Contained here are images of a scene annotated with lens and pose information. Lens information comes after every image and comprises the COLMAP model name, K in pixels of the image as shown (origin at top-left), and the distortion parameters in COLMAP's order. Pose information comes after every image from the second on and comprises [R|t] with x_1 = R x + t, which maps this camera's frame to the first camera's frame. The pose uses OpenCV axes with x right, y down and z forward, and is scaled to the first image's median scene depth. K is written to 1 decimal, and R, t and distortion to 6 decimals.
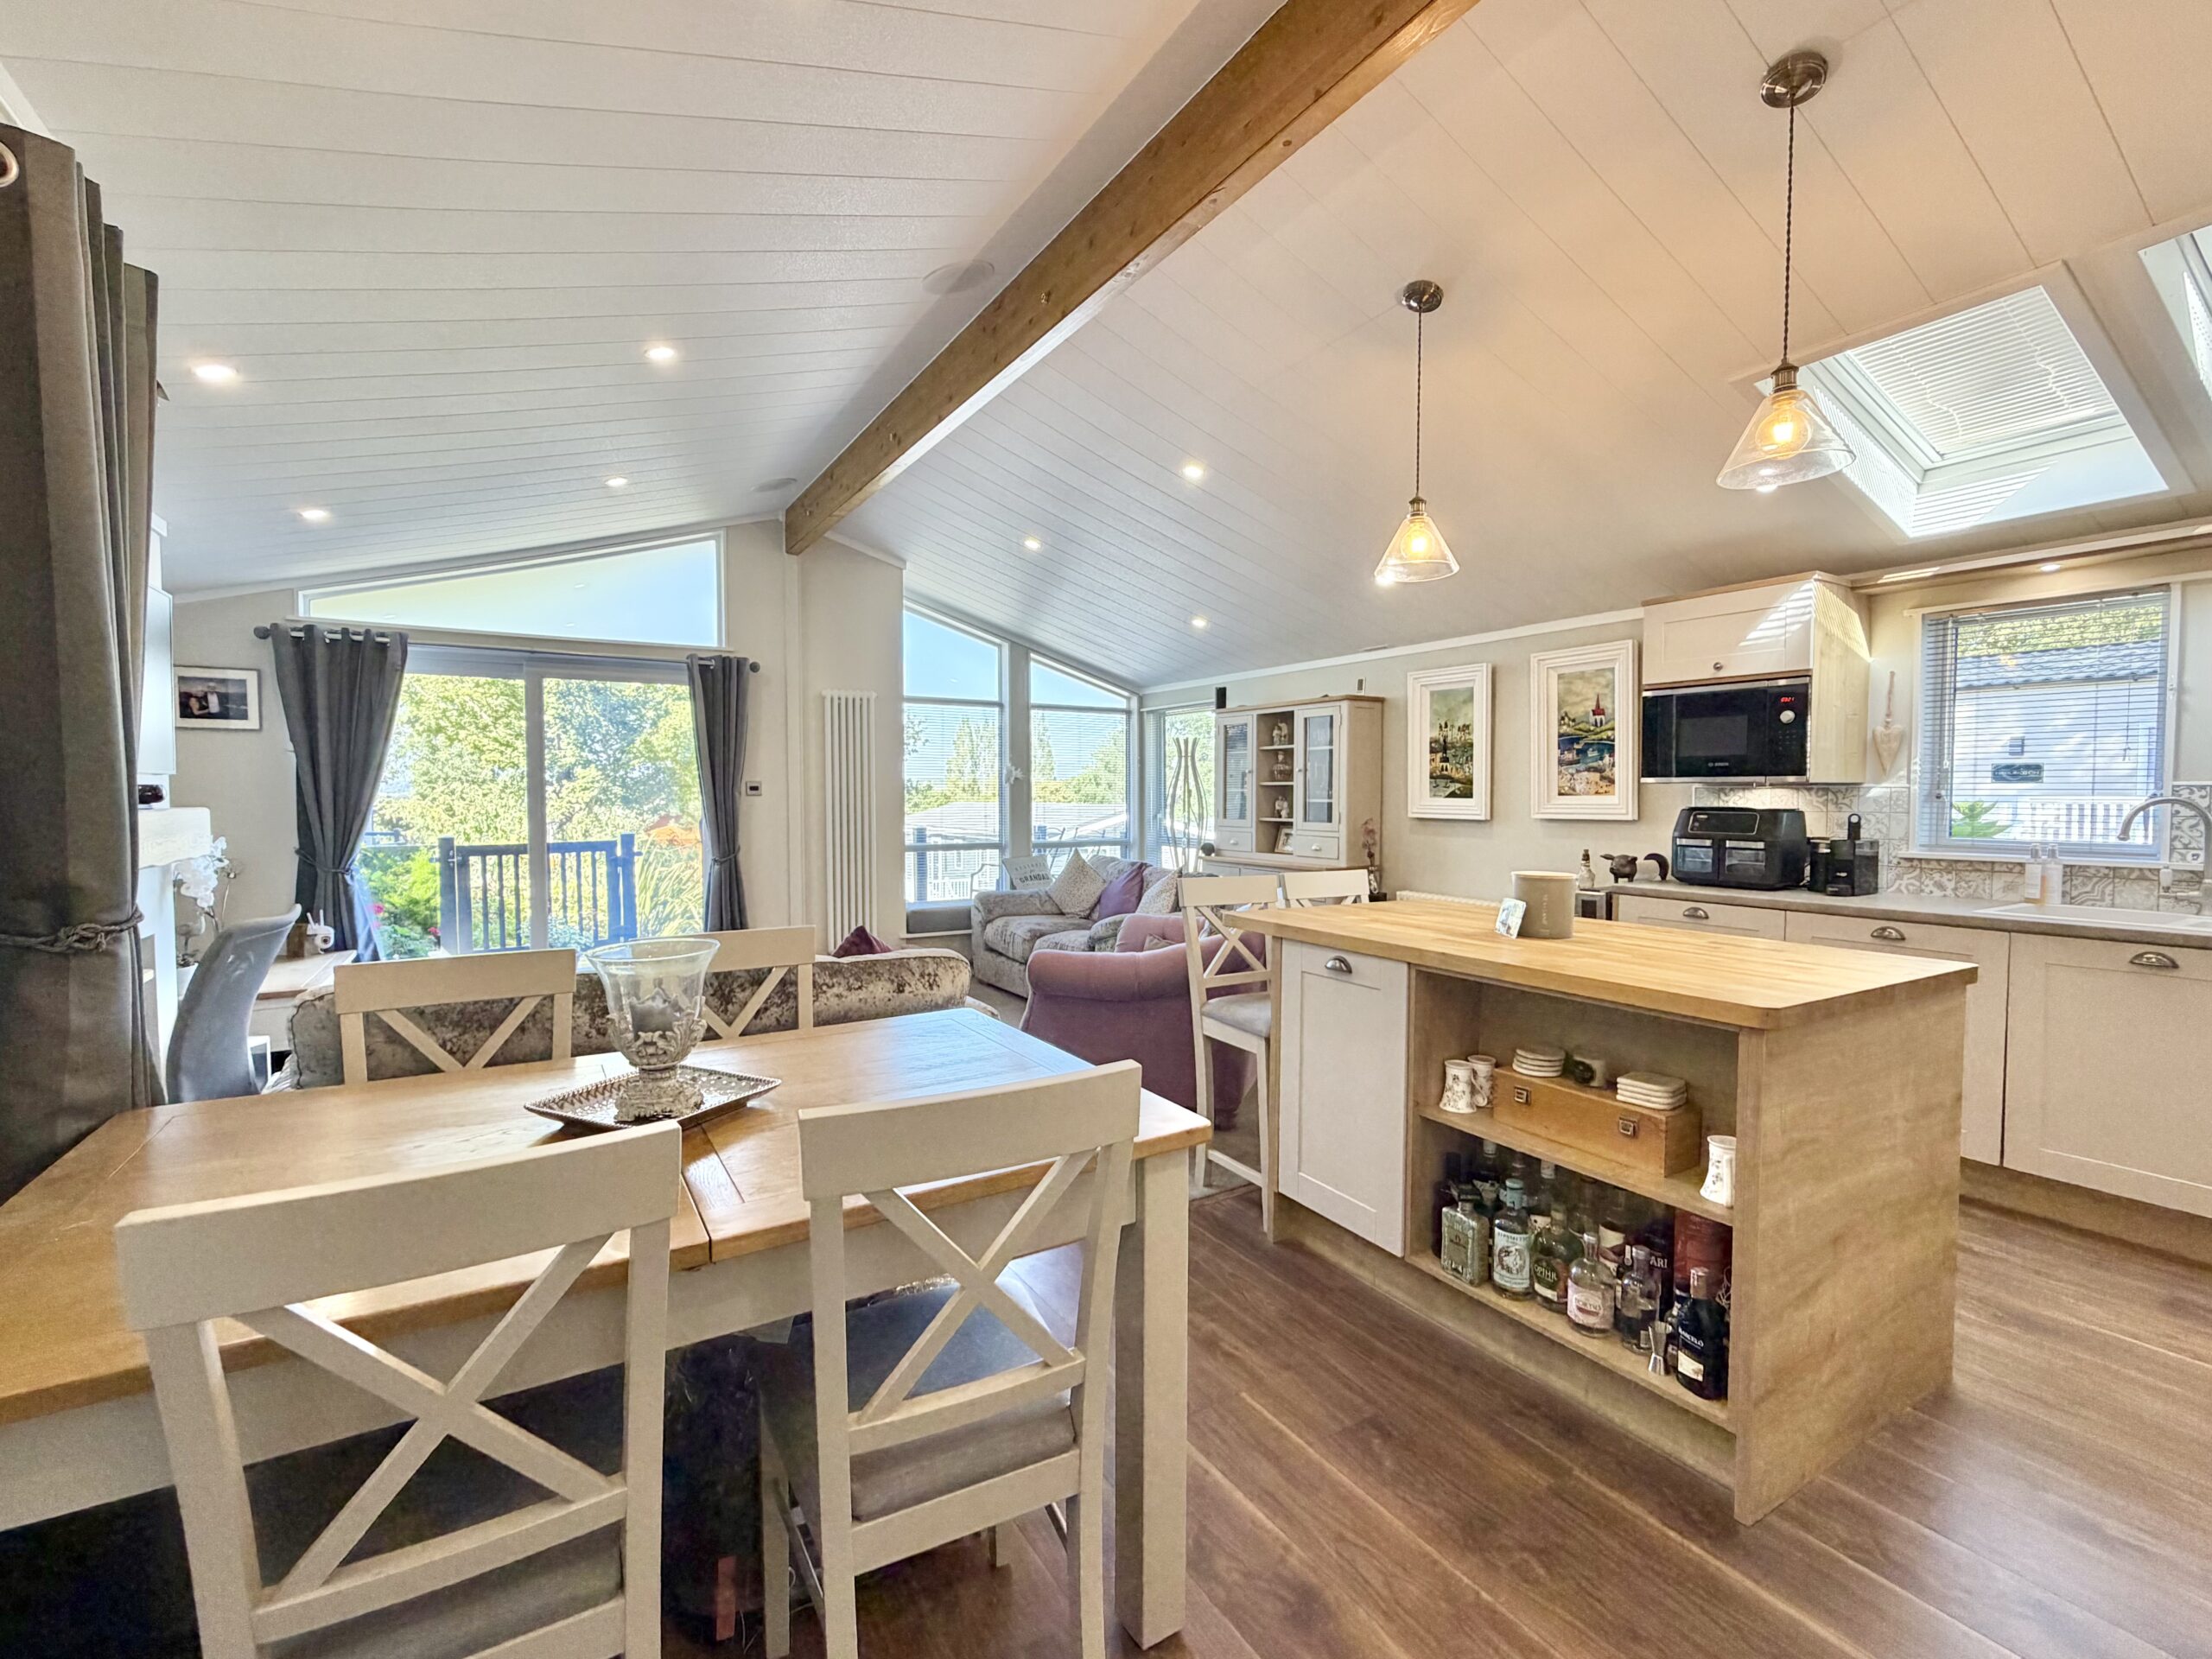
lens RADIAL K [[902.2, 0, 1097.4], [0, 902.2, 833.4], [0, 0, 1]] dist [0.000235, 0.000040]
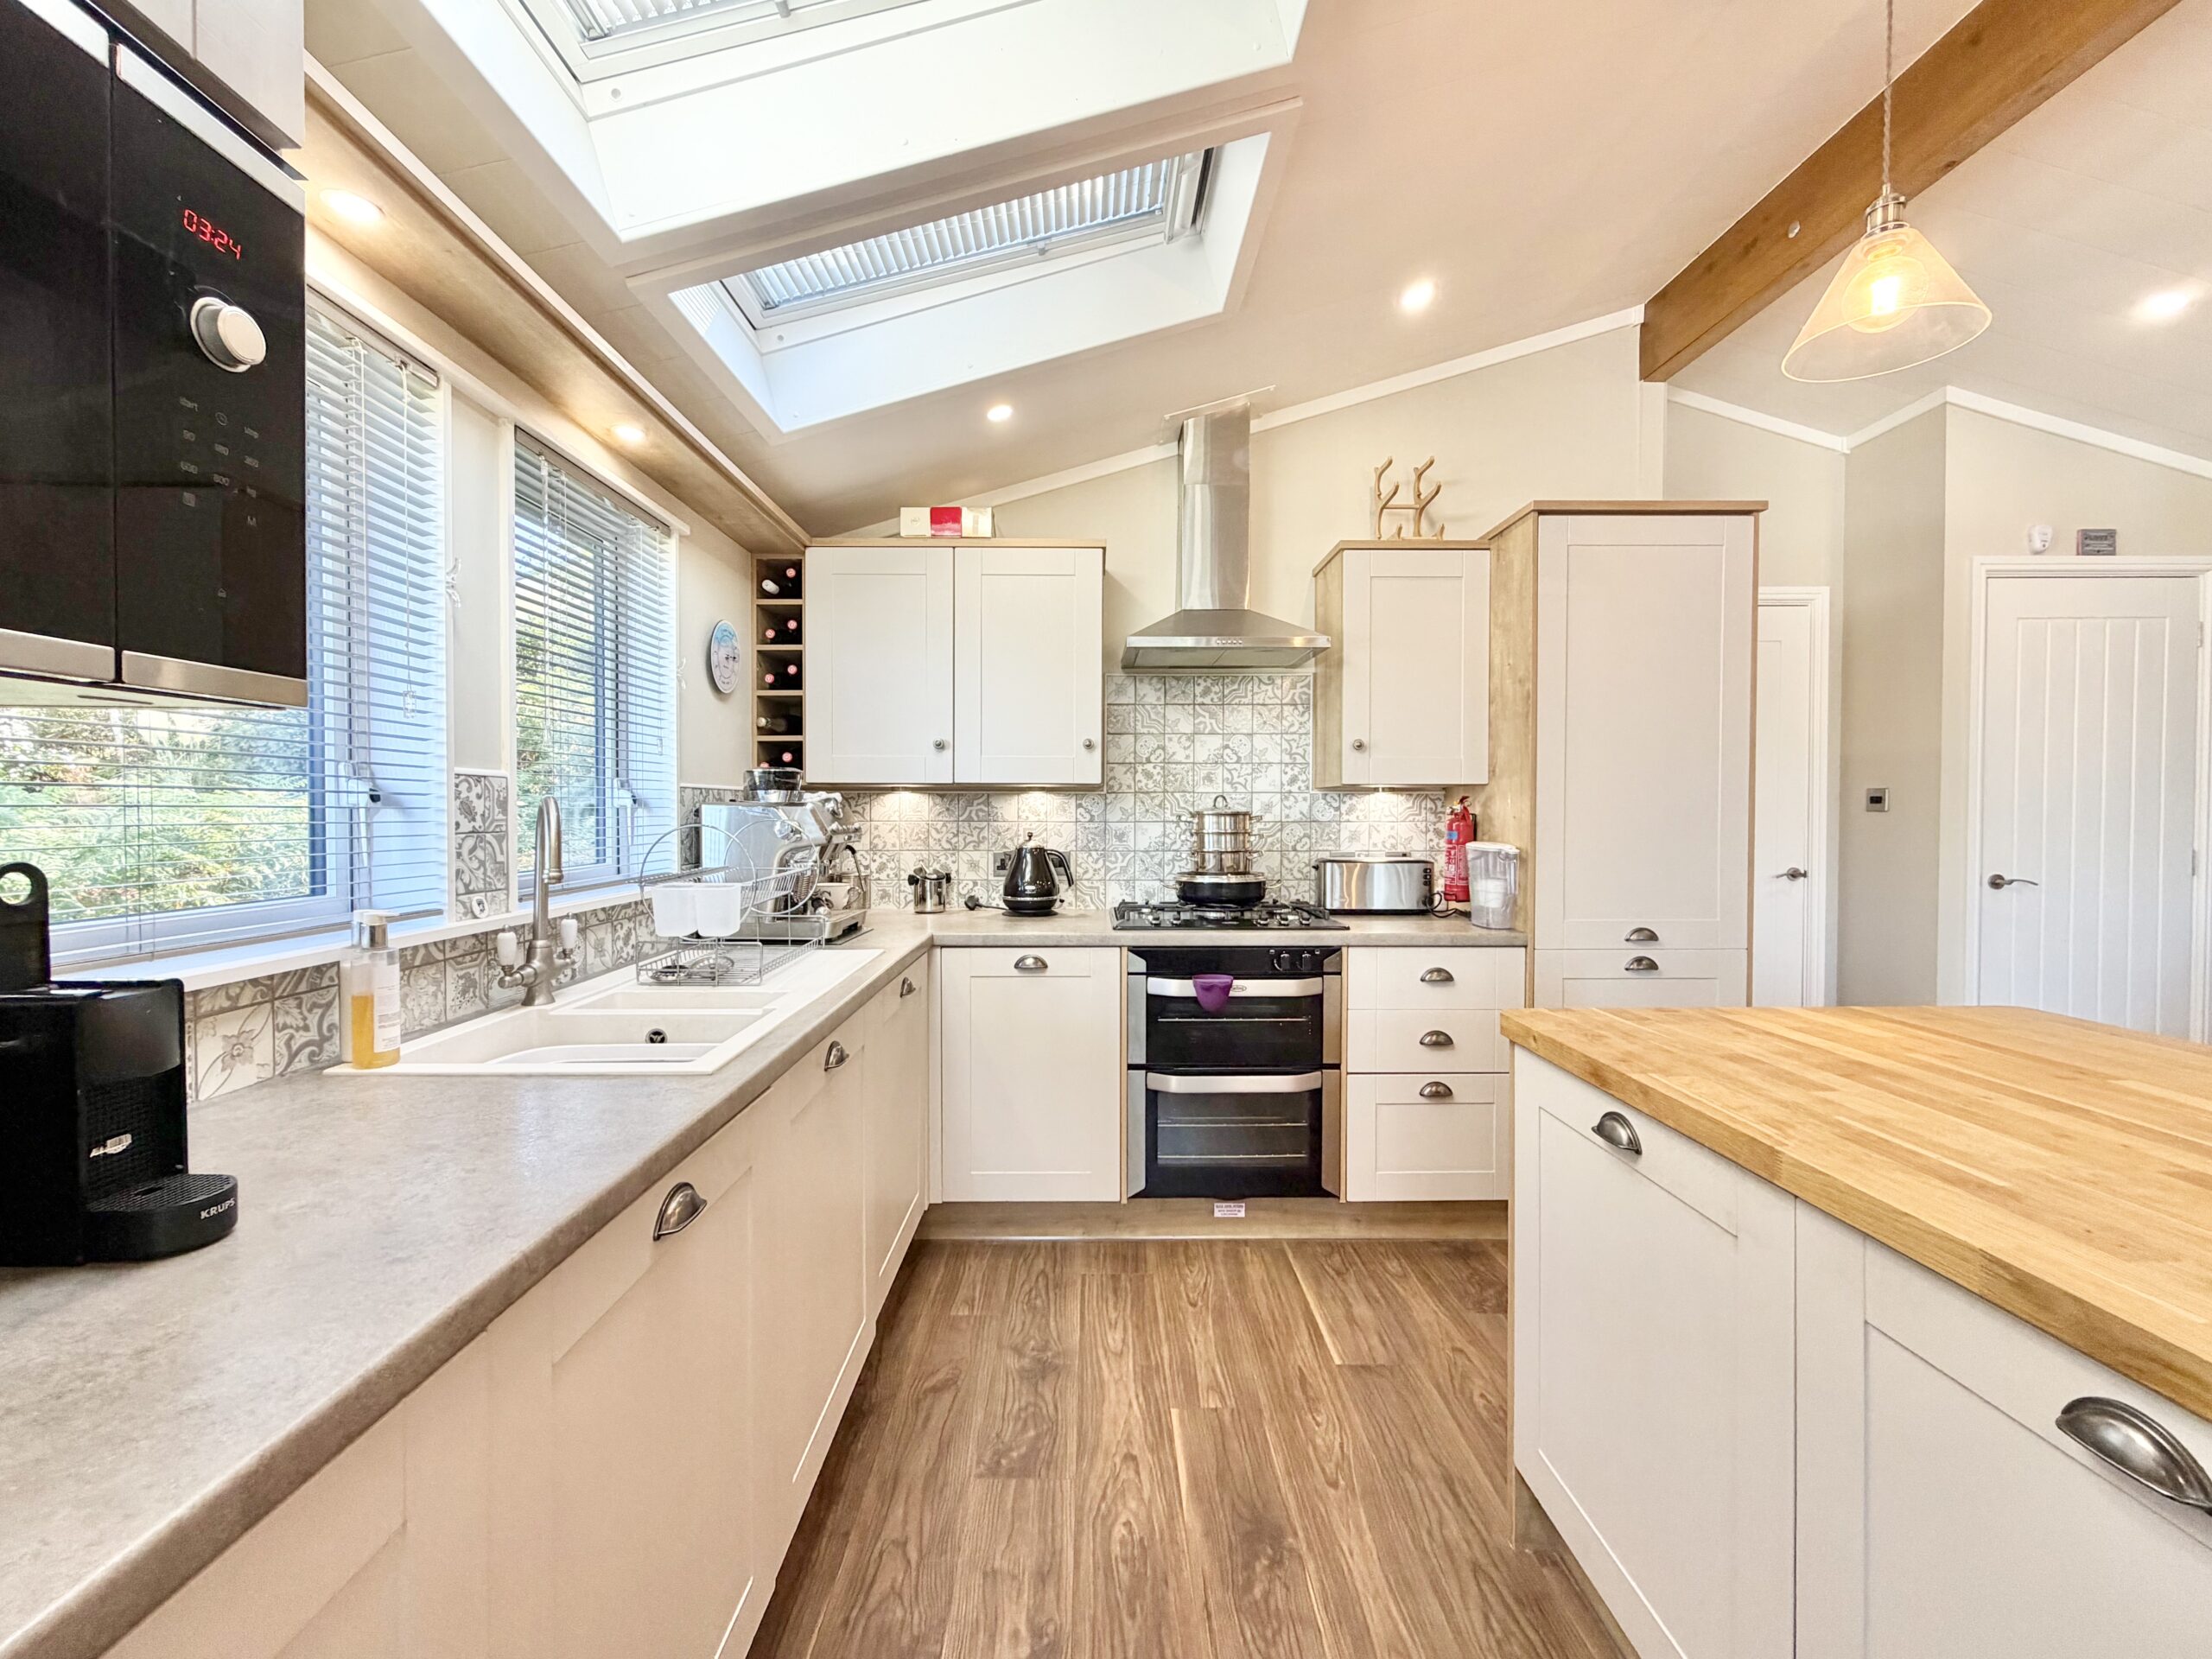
lens RADIAL K [[900.9, 0, 1102.3], [0, 900.9, 826.6], [0, 0, 1]] dist [-0.001004, 0.000083]
pose [[-0.867294, -0.010296, 0.497690, 0.503035], [0.020031, 0.998254, 0.055559, -0.036246], [-0.497393, 0.058155, -0.865574, 1.042381]]
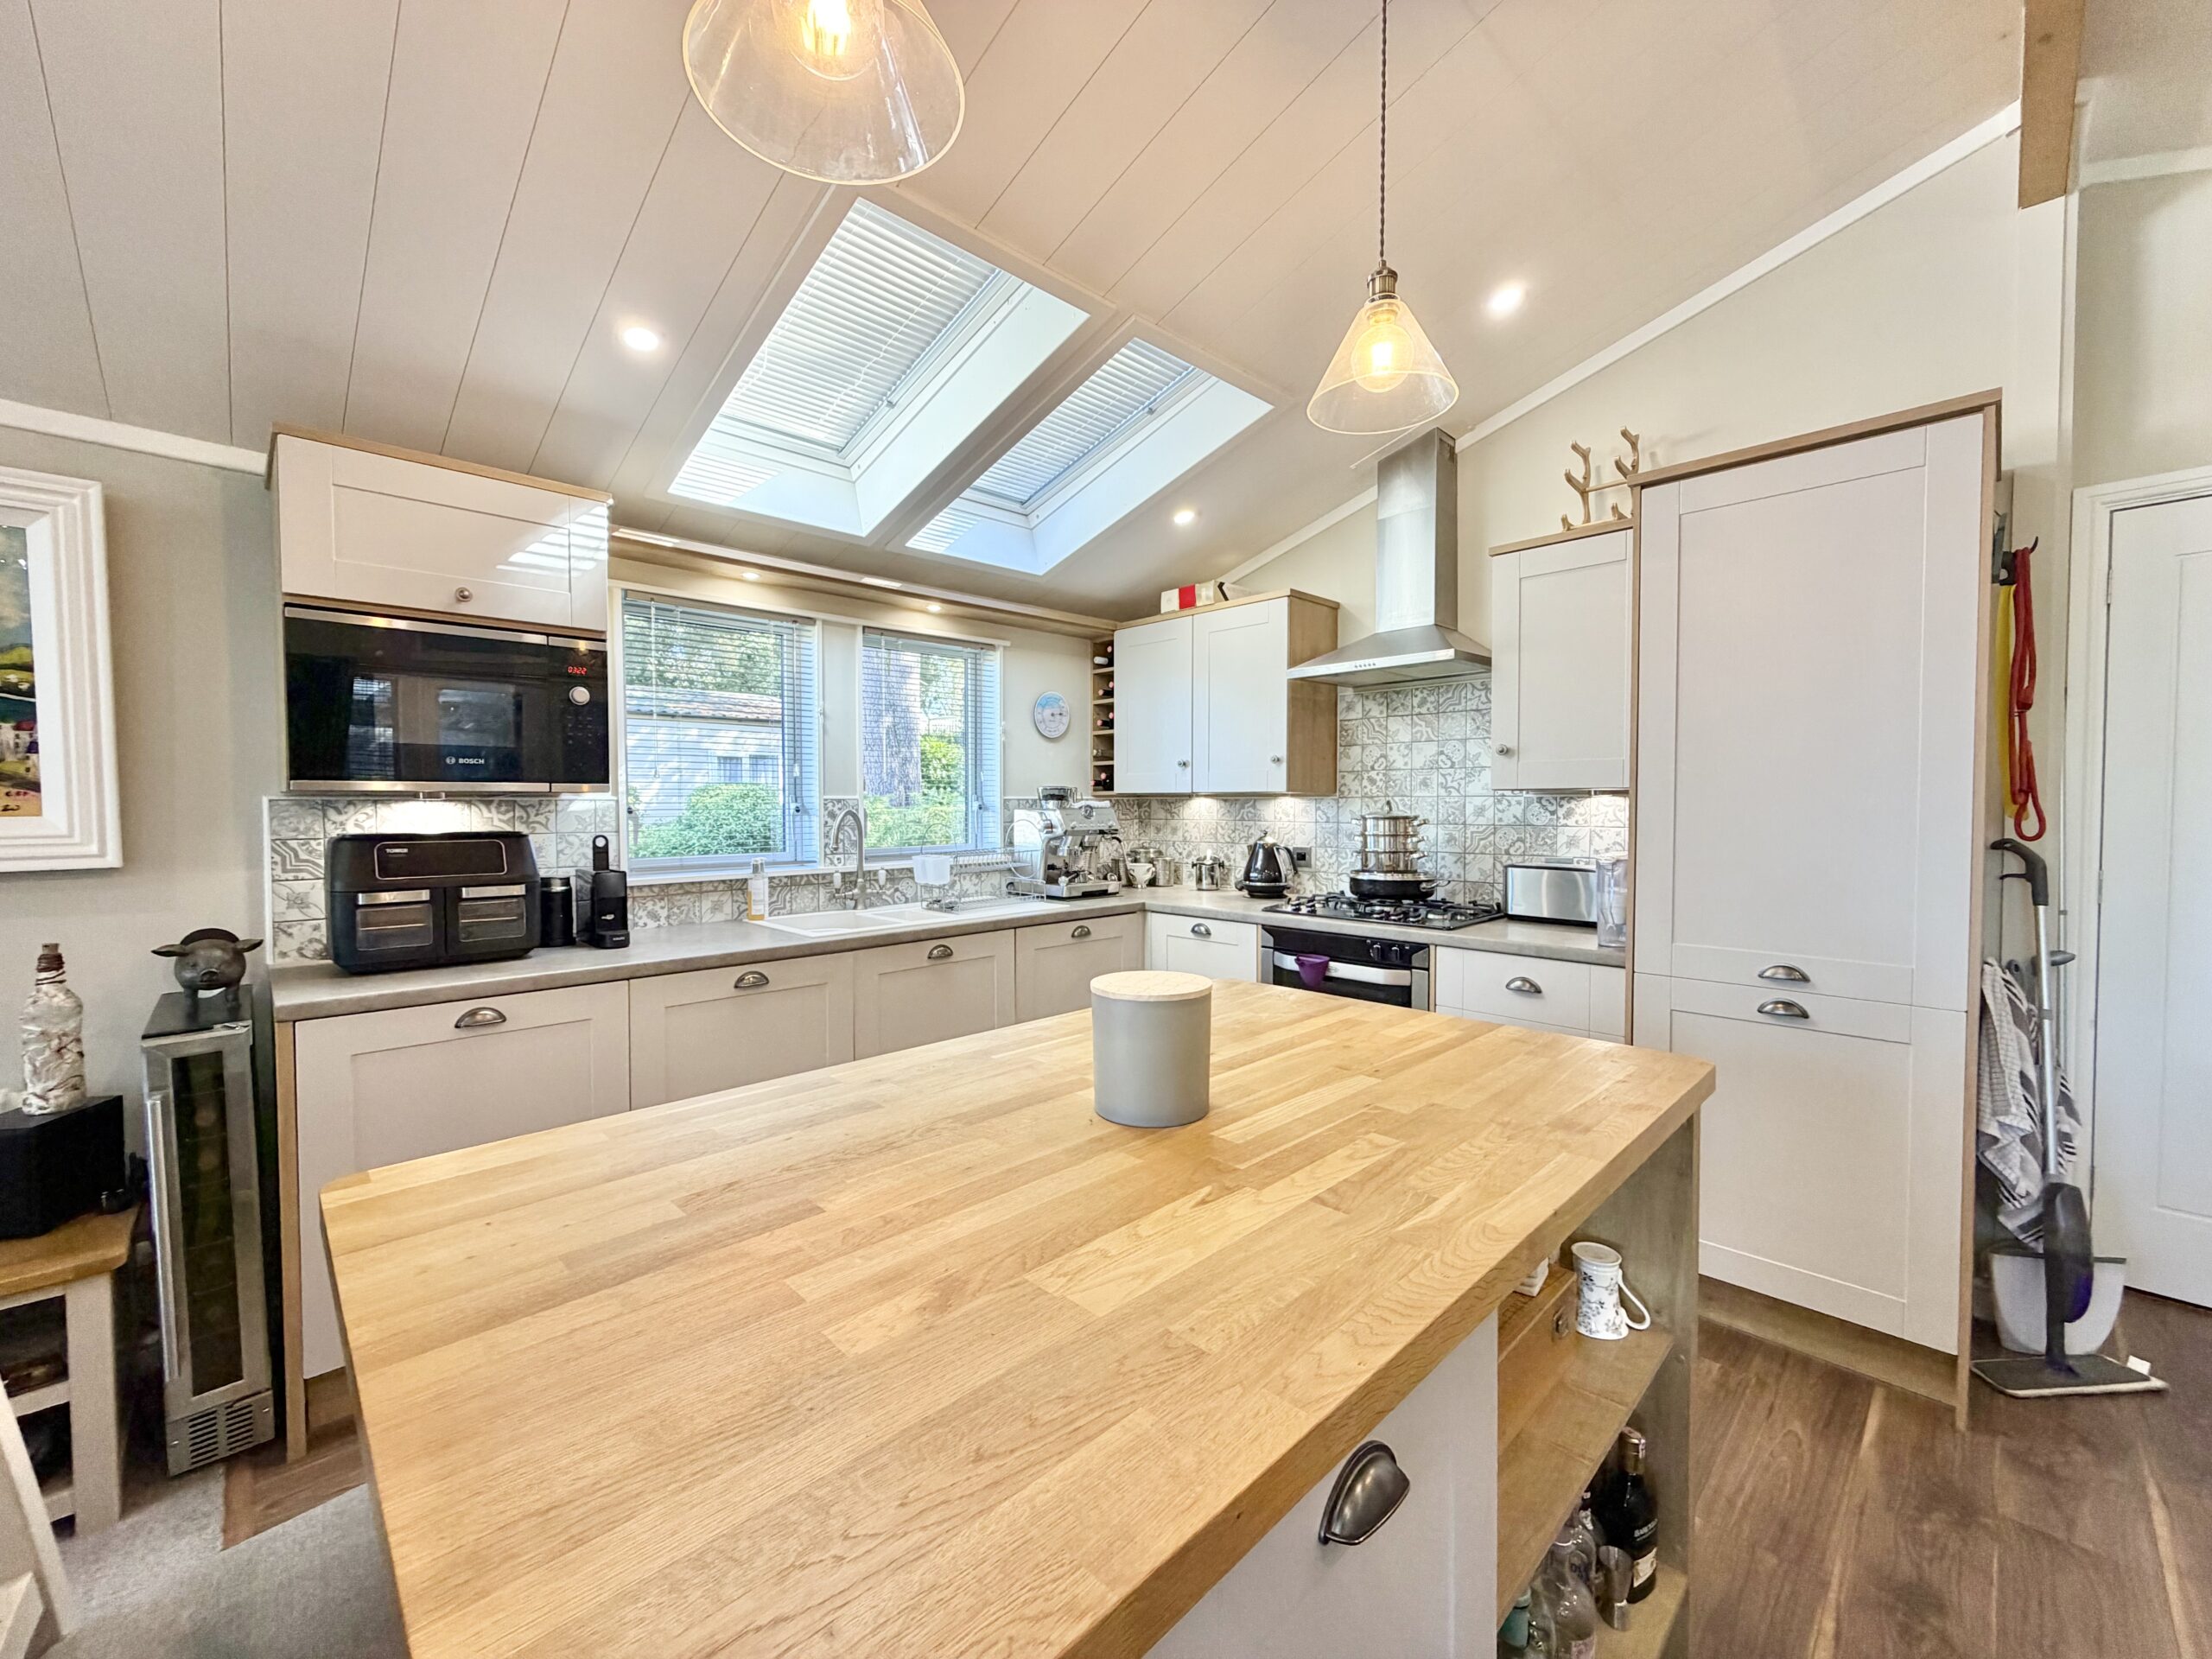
lens RADIAL K [[883.5, 0, 1106.0], [0, 883.5, 829.5], [0, 0, 1]] dist [-0.000036, -0.000074]
pose [[-0.241561, -0.031536, 0.969873, 0.022965], [0.044921, 0.998037, 0.043640, -0.039542], [-0.969345, 0.054109, -0.239670, 0.762932]]
